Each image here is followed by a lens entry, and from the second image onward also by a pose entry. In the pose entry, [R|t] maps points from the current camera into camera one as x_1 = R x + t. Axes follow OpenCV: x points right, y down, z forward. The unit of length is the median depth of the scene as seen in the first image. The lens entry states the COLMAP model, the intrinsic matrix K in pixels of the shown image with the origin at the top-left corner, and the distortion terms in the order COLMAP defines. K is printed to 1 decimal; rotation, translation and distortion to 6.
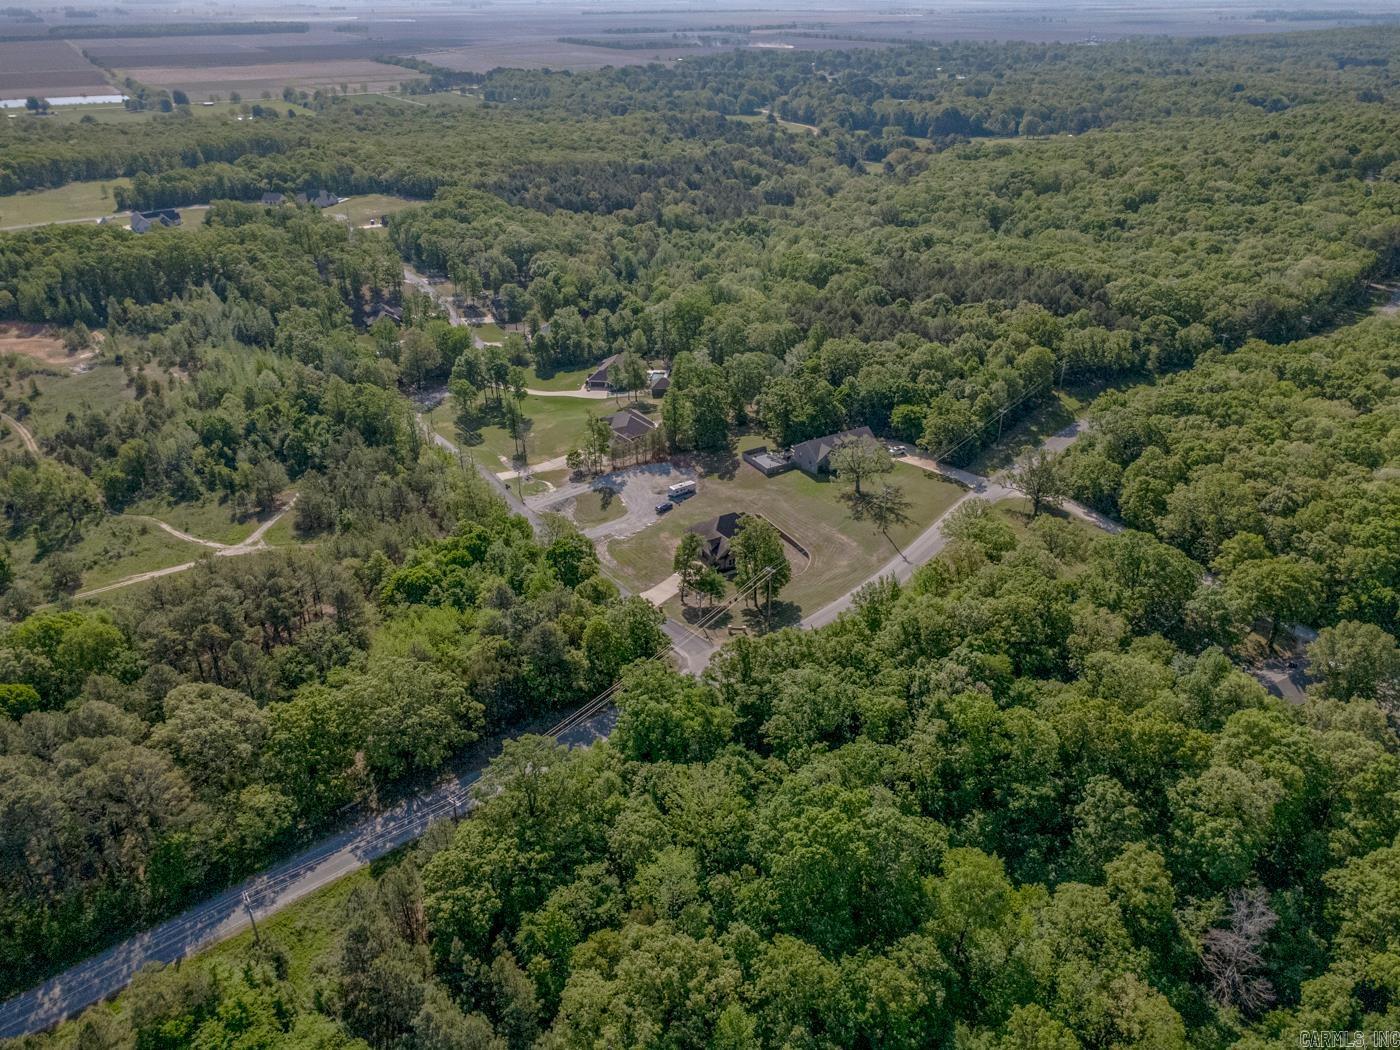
lens RADIAL K [[989.1, 0, 700.0], [0, 989.1, 525.0], [0, 0, 1]] dist [-0.001553, 0.001069]
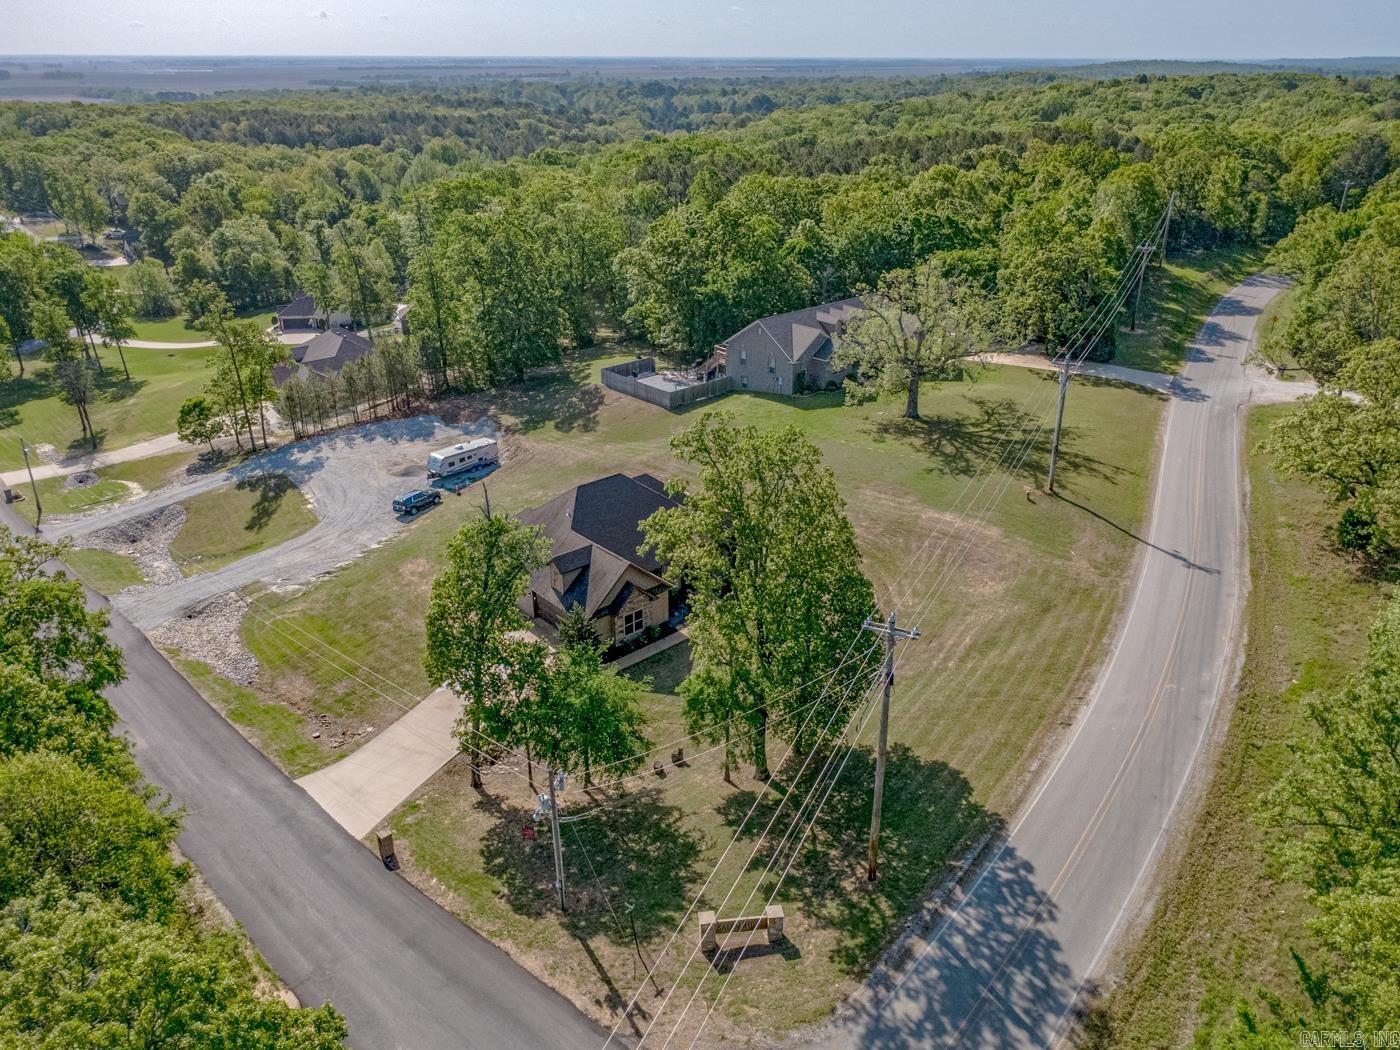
lens RADIAL K [[1028.0, 0, 700.0], [0, 1028.0, 525.0], [0, 0, 1]] dist [0.002966, 0.002134]
pose [[0.979550, -0.085482, 0.182139, -0.002760], [0.097512, 0.993535, -0.058135, 0.023250], [-0.175991, 0.074707, 0.981553, 0.573494]]
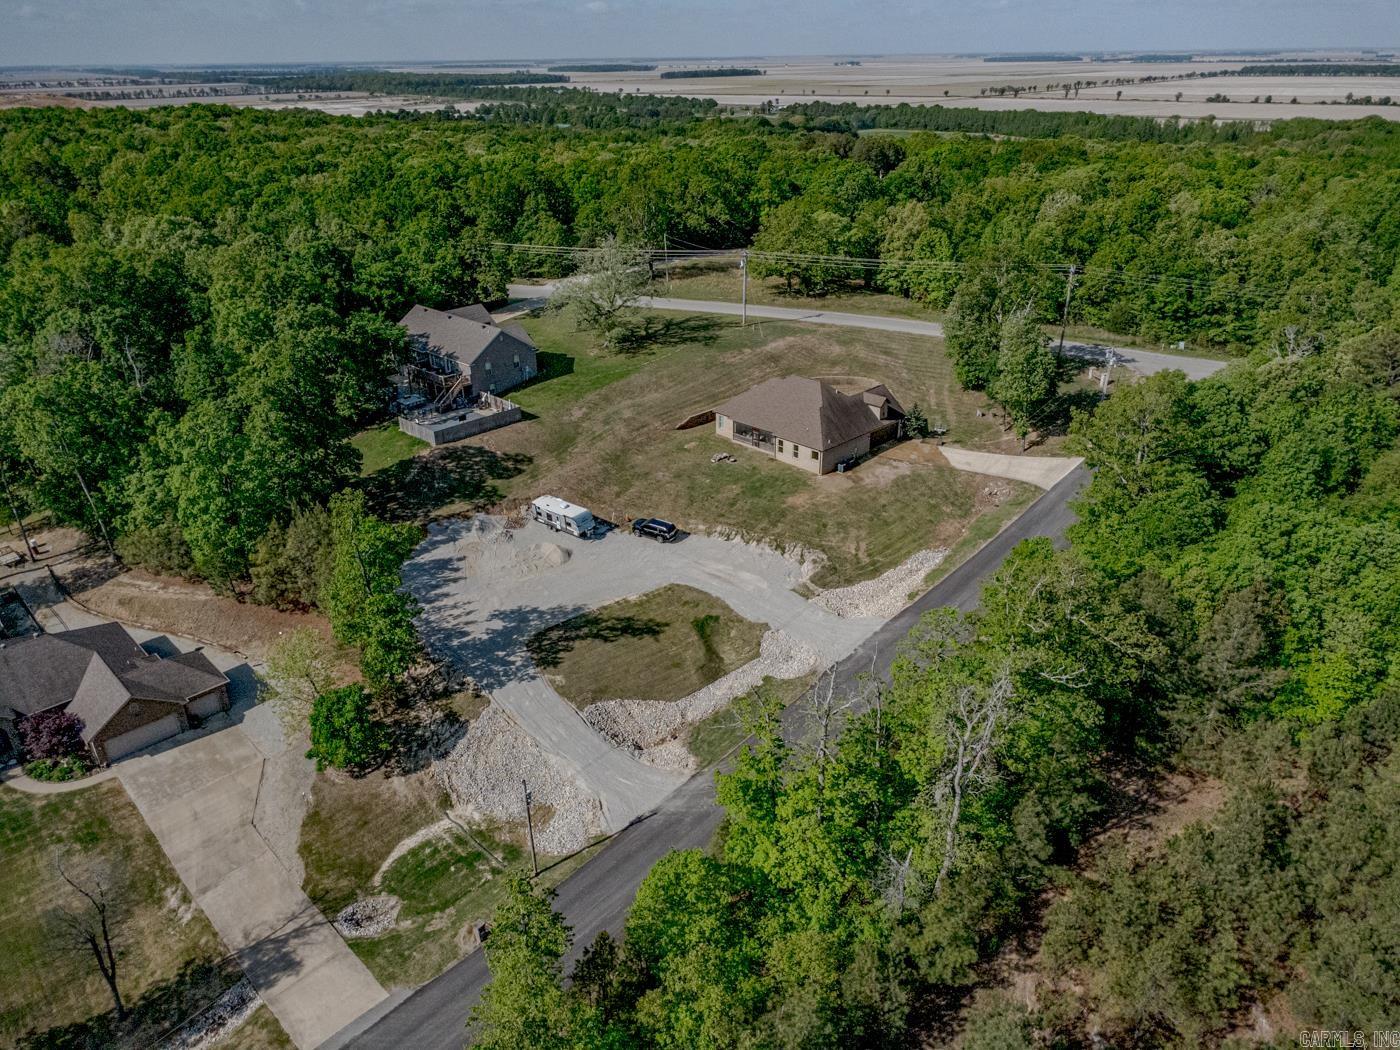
lens RADIAL K [[989.1, 0, 700.0], [0, 989.1, 525.0], [0, 0, 1]] dist [-0.001553, 0.001069]
pose [[-0.255185, -0.417188, 0.872258, -0.382071], [0.474226, 0.732165, 0.488922, -0.202618], [-0.842609, 0.538413, 0.011004, 0.941091]]
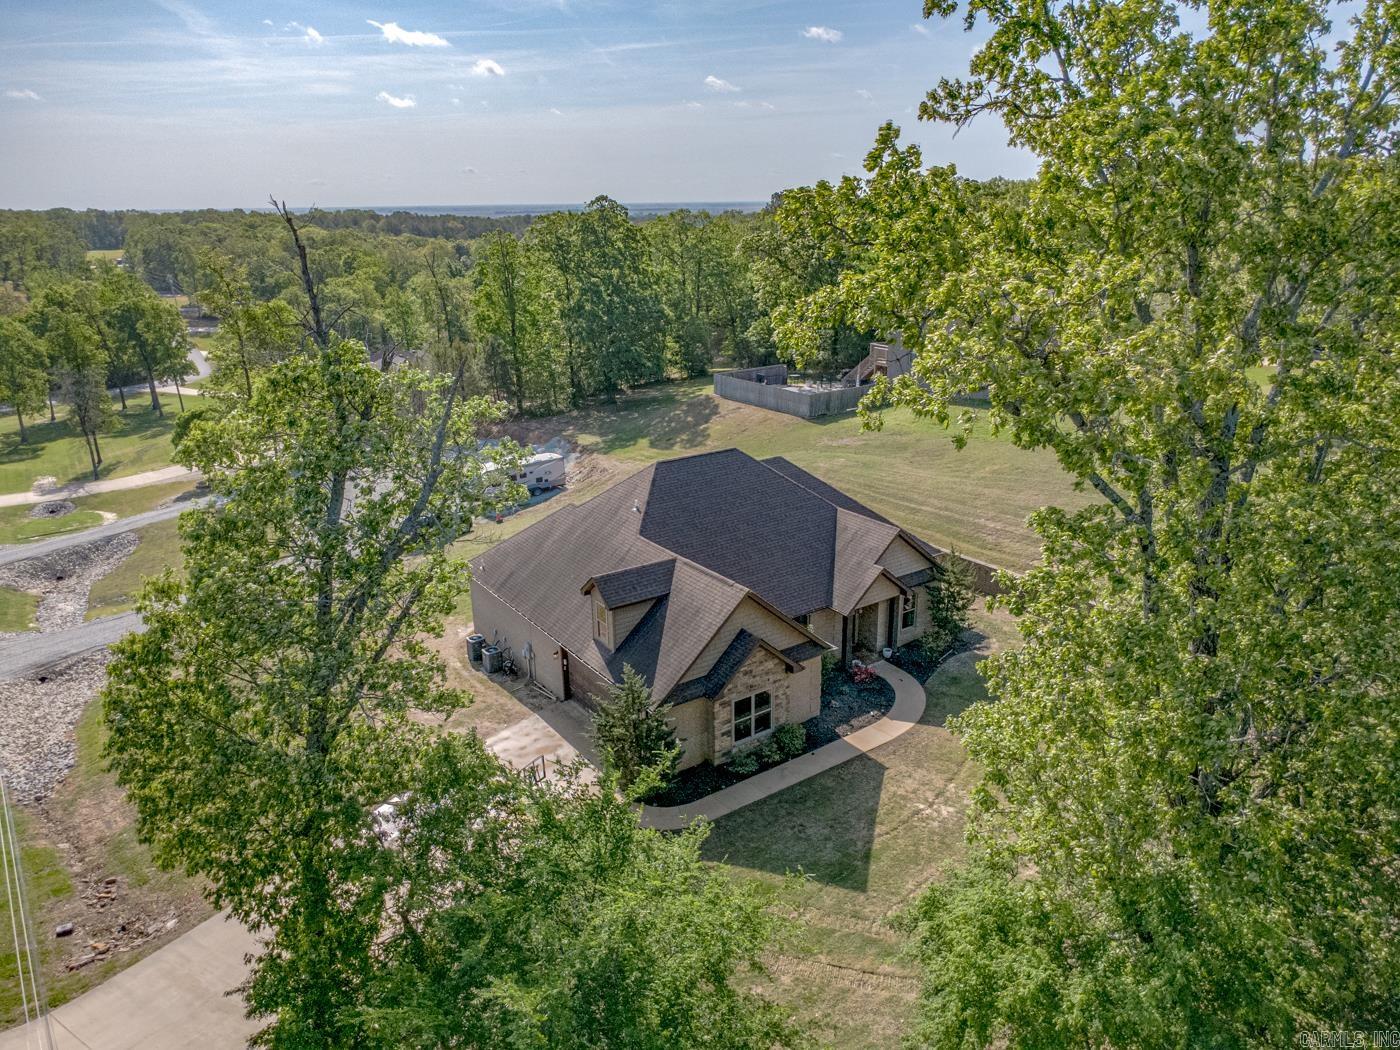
lens RADIAL K [[989.1, 0, 700.0], [0, 989.1, 525.0], [0, 0, 1]] dist [-0.001553, 0.001069]
pose [[0.996240, -0.043015, 0.075209, 0.012060], [0.055841, 0.982487, -0.177765, 0.029403], [-0.066245, 0.181297, 0.981195, 0.715395]]
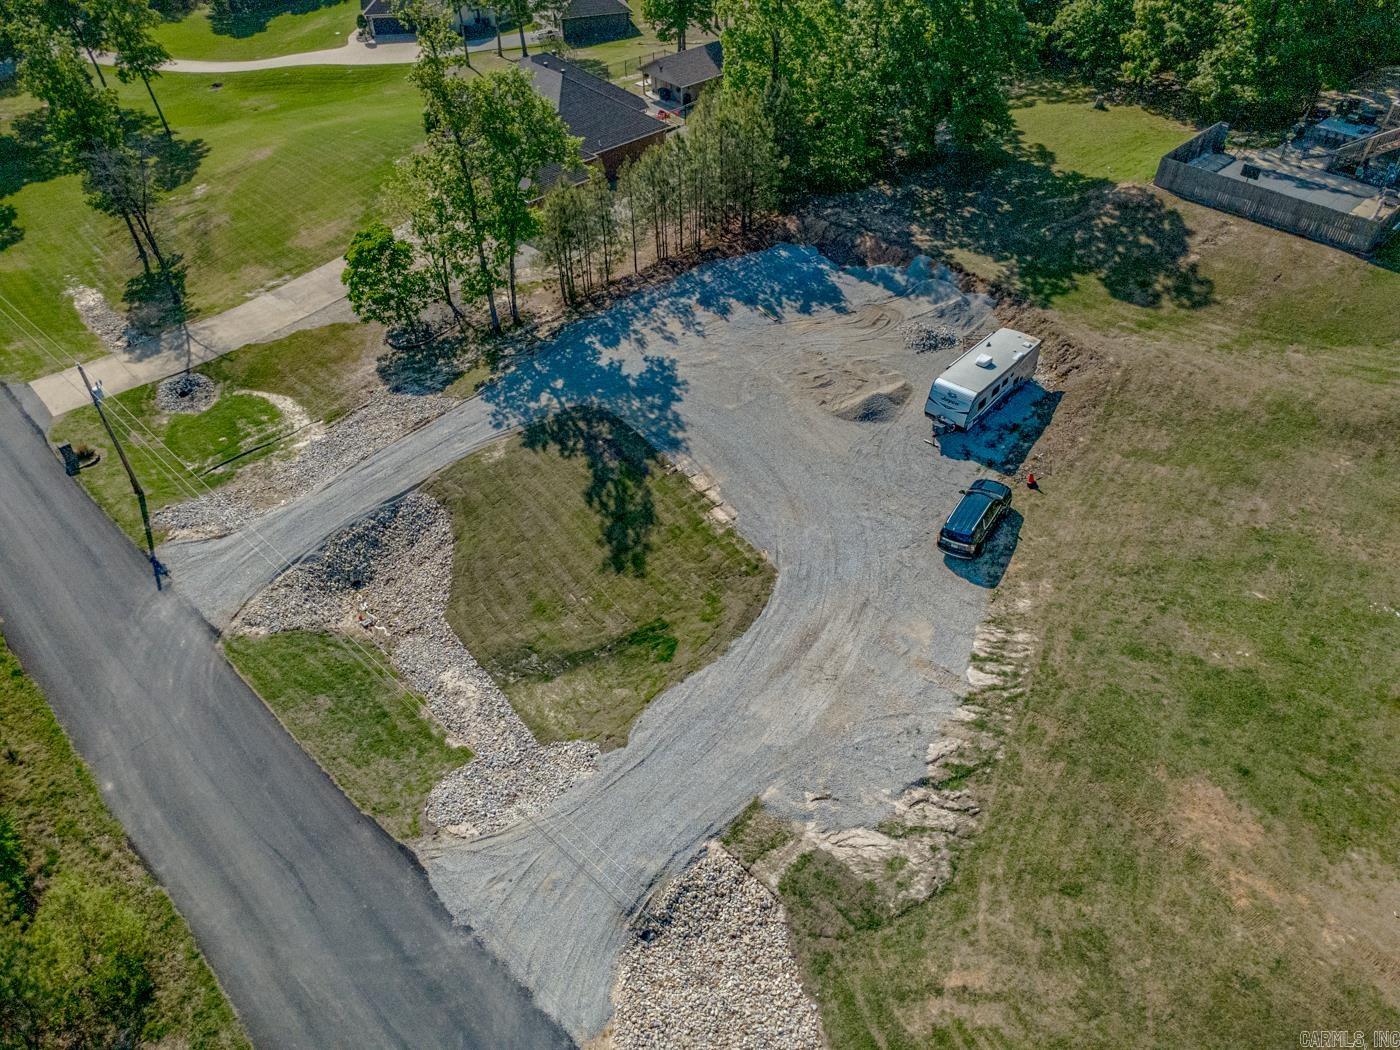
lens RADIAL K [[989.1, 0, 700.0], [0, 989.1, 525.0], [0, 0, 1]] dist [-0.001553, 0.001069]
pose [[0.974817, -0.158596, 0.156779, -0.107545], [0.115893, 0.960907, 0.251447, -0.064248], [-0.190529, -0.226945, 0.955089, 0.808655]]
